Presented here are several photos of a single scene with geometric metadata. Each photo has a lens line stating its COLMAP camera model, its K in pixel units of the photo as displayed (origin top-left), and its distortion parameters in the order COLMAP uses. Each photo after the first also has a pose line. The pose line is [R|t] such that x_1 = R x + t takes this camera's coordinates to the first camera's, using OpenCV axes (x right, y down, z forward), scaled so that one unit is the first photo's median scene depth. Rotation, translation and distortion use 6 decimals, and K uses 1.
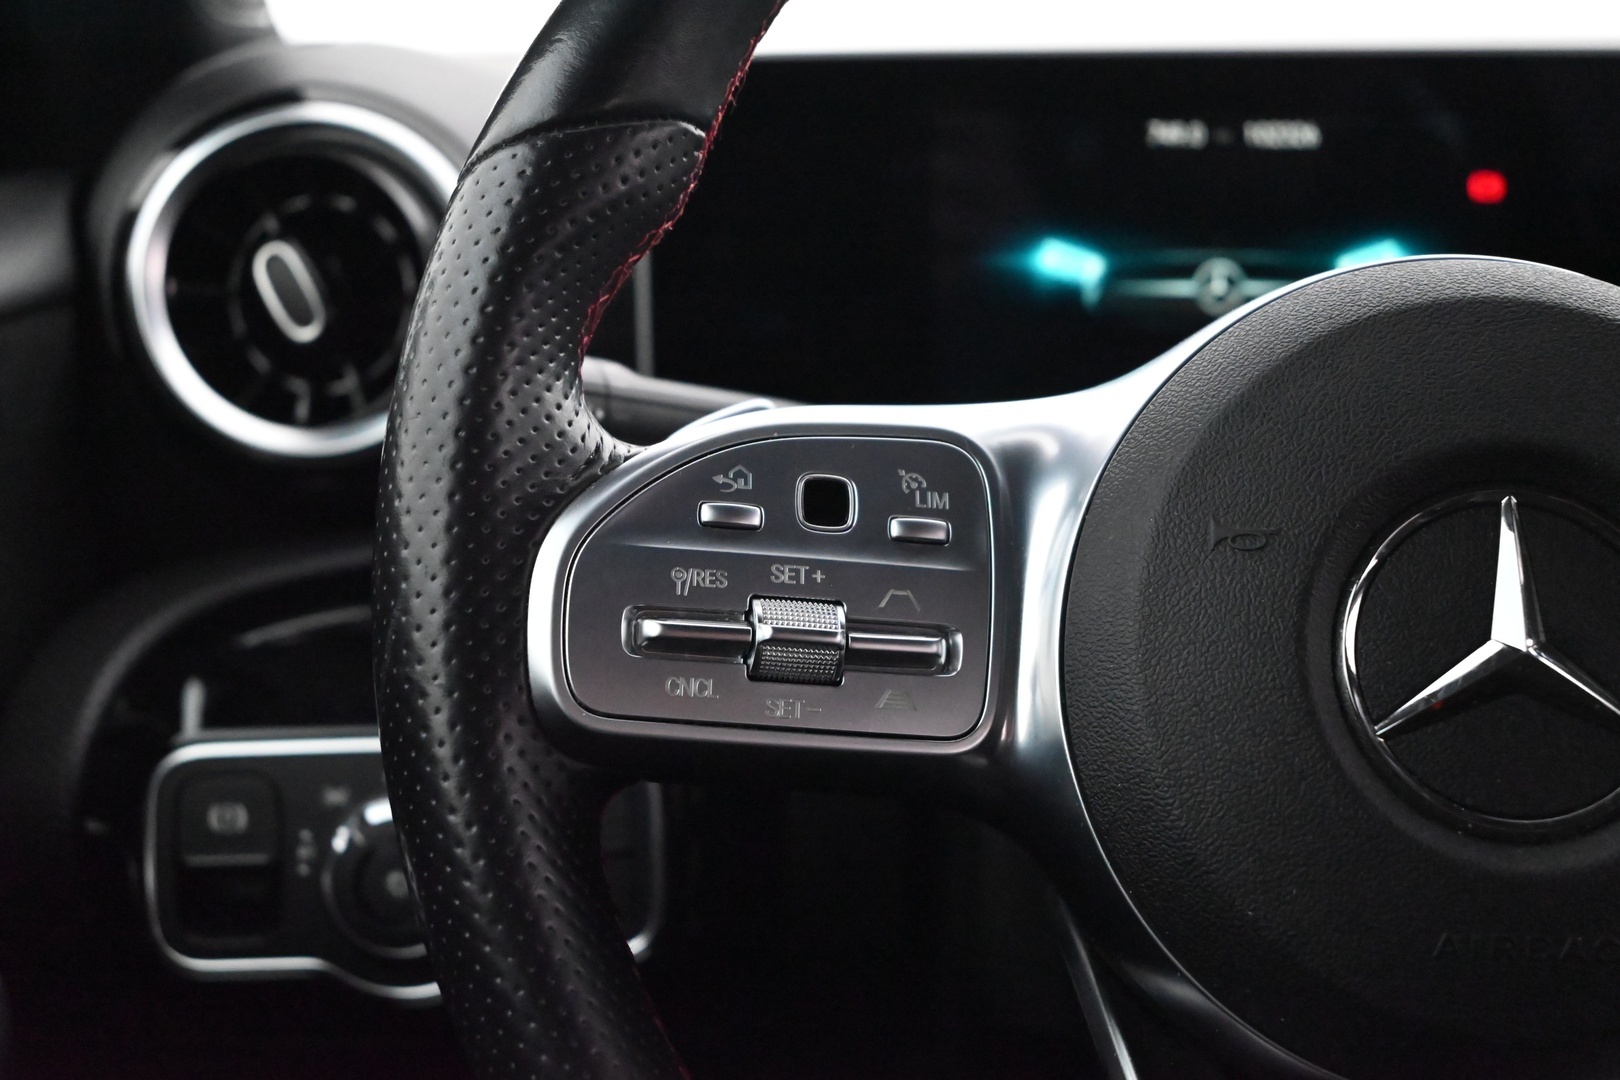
lens RADIAL K [[2407.6, 0, 810.0], [0, 2407.6, 540.0], [0, 0, 1]] dist [-0.008402, -0.019584]
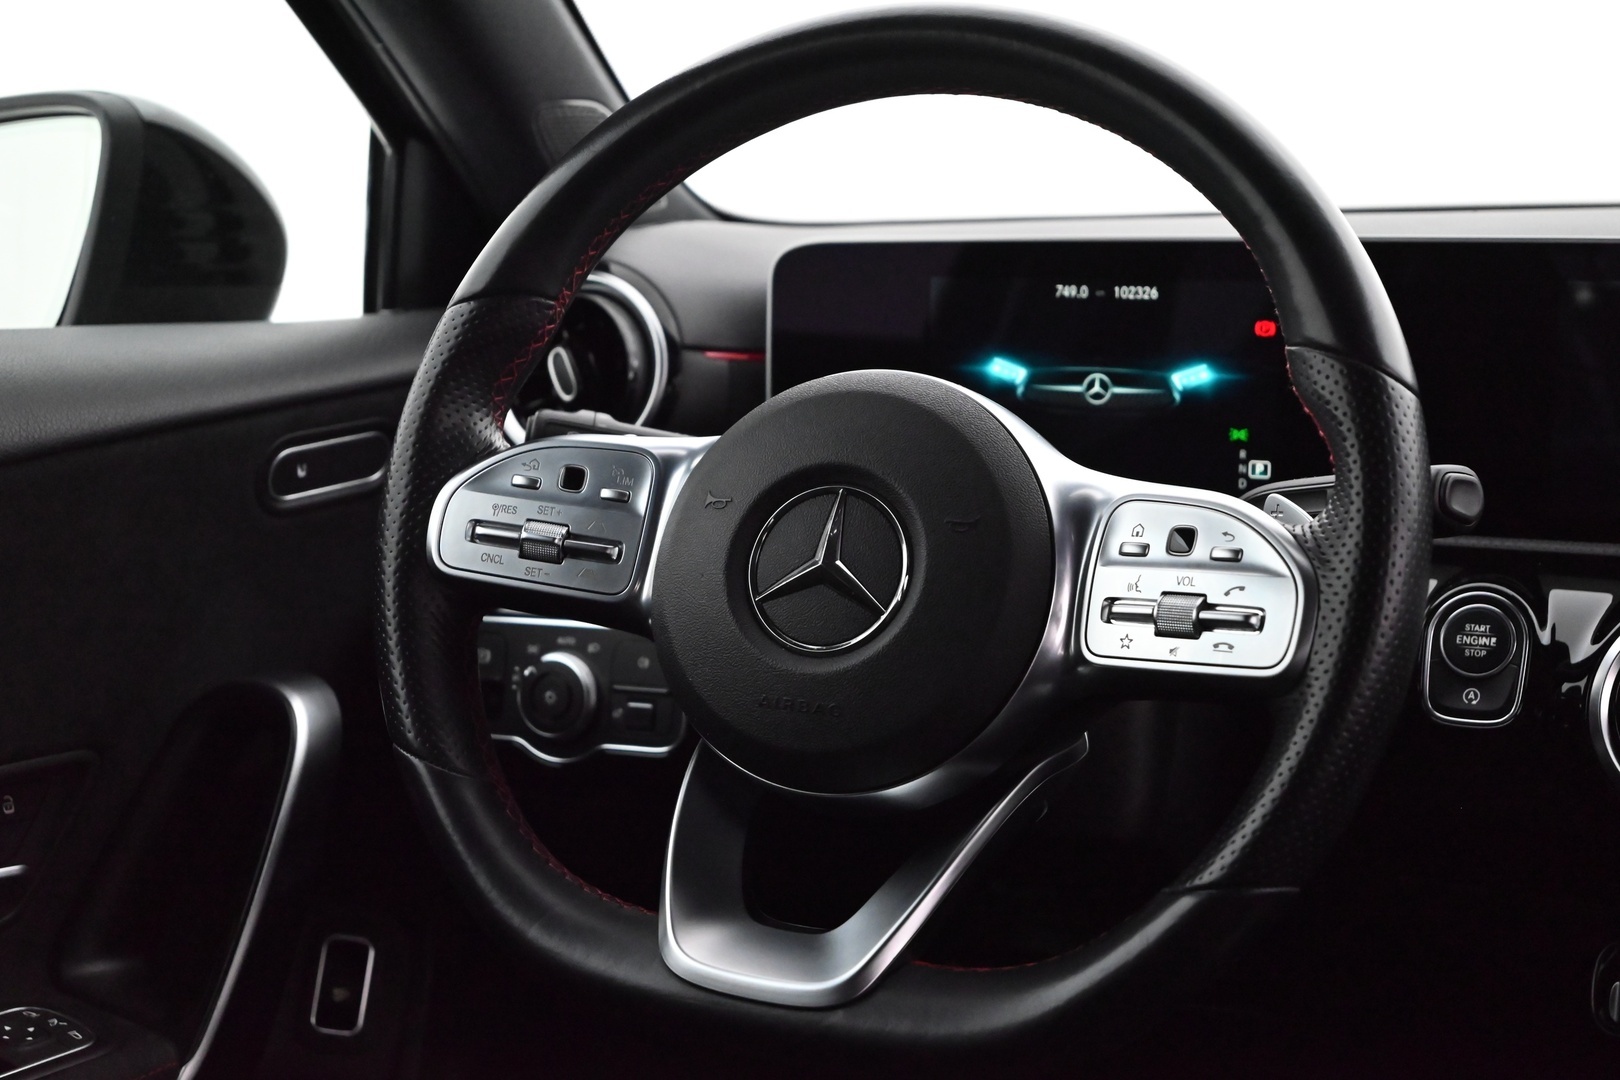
lens RADIAL K [[2407.6, 0, 810.0], [0, 2407.6, 540.0], [0, 0, 1]] dist [-0.008402, -0.019584]
pose [[0.904860, 0.059988, -0.421462, 0.757462], [-0.074956, 0.997005, -0.019021, 0.043179], [0.419059, 0.048802, 0.906646, -0.570470]]
